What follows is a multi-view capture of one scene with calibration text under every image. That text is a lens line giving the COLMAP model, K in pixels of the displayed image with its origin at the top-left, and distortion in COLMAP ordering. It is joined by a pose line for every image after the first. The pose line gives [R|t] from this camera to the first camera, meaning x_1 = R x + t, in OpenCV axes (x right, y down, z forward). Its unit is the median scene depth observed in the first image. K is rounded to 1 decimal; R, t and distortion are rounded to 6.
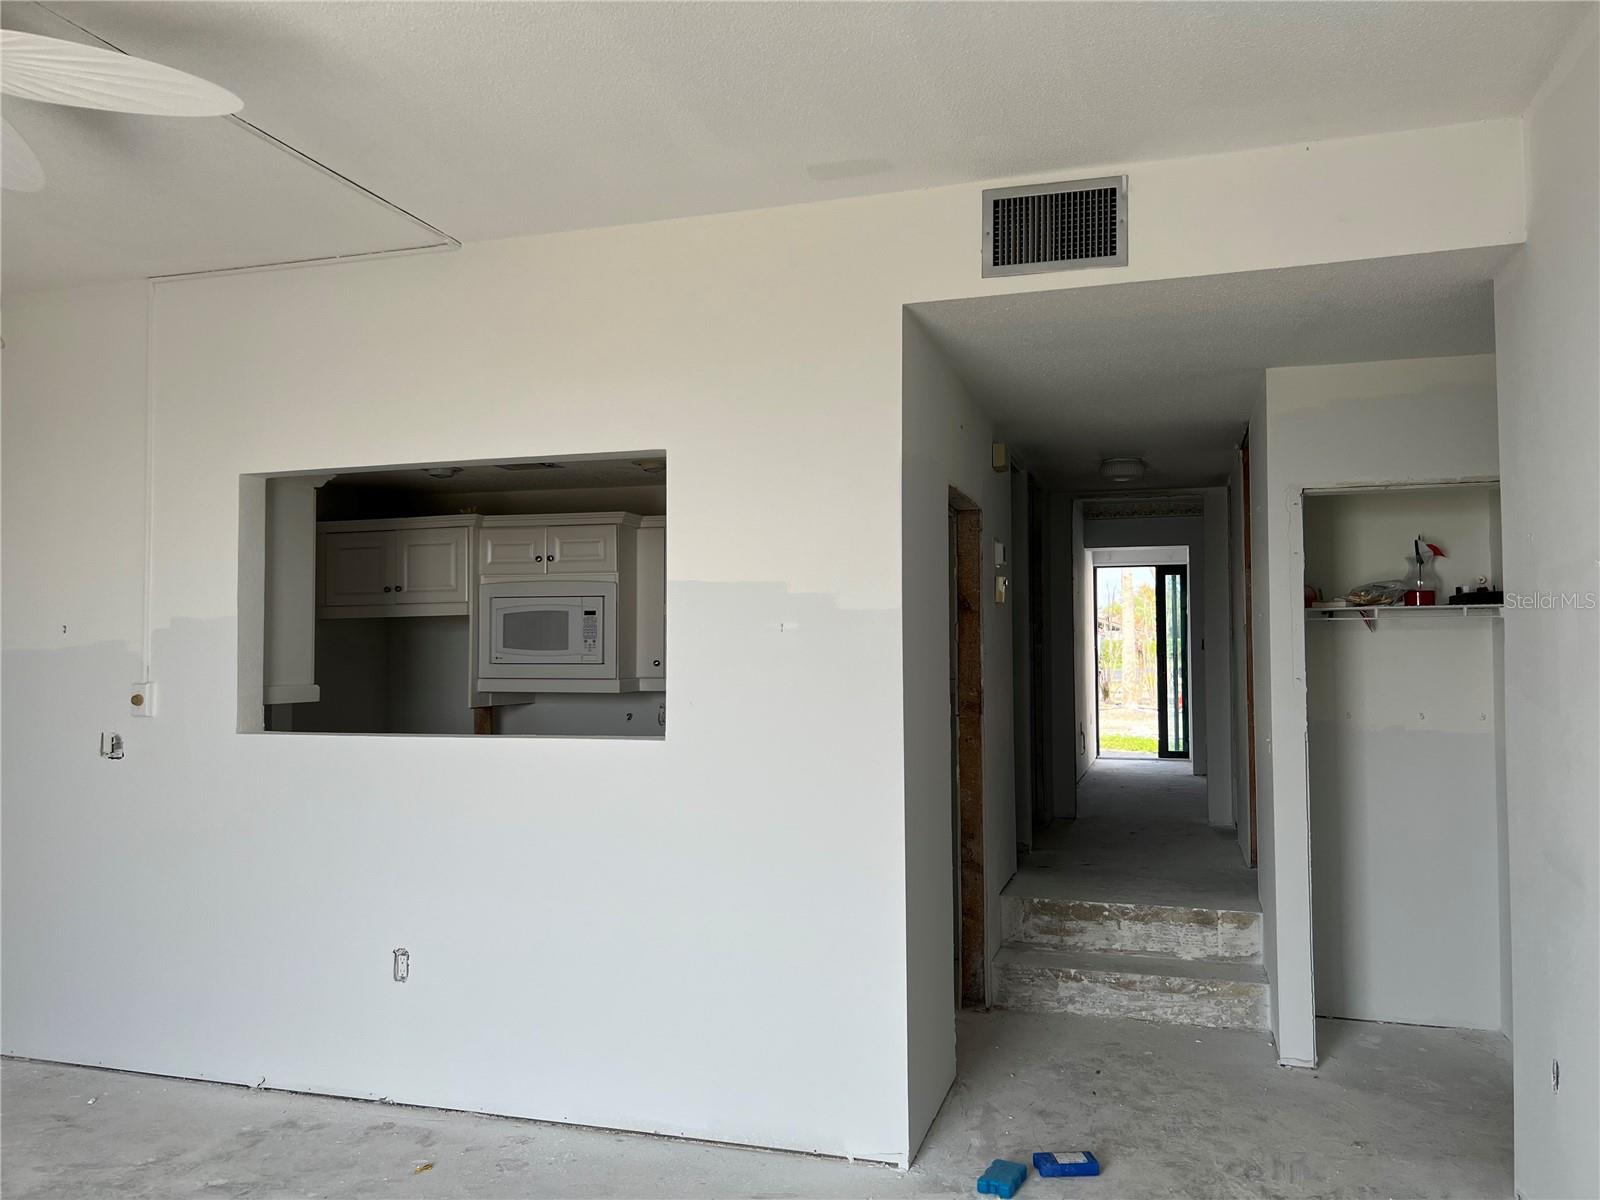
lens RADIAL K [[1207.3, 0, 793.1], [0, 1207.3, 600.4], [0, 0, 1]] dist [0.050241, -0.045663]
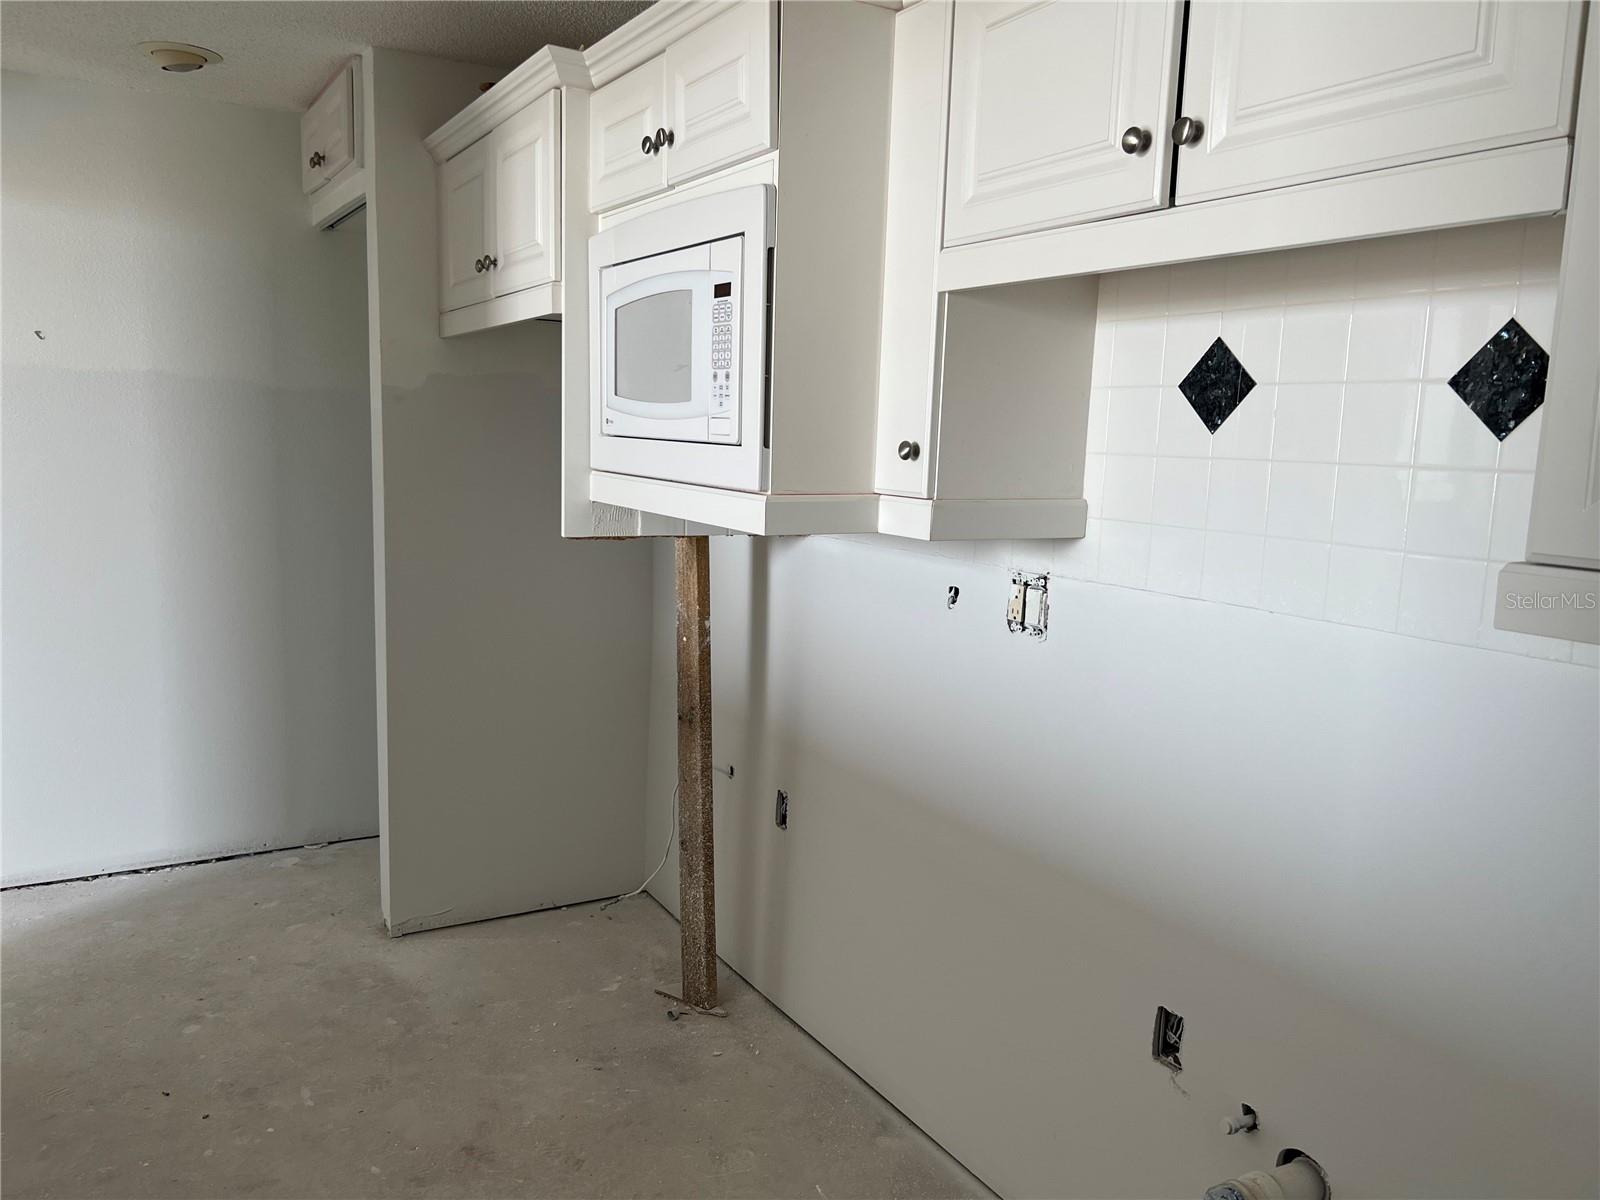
lens RADIAL K [[1207.3, 0, 803.9], [0, 1207.3, 599.1], [0, 0, 1]] dist [0.050241, -0.045663]
pose [[0.742231, 0.118494, -0.659585, 0.080007], [-0.001836, 0.984599, 0.174817, 0.035867], [0.670142, -0.128544, 0.731018, 0.757180]]
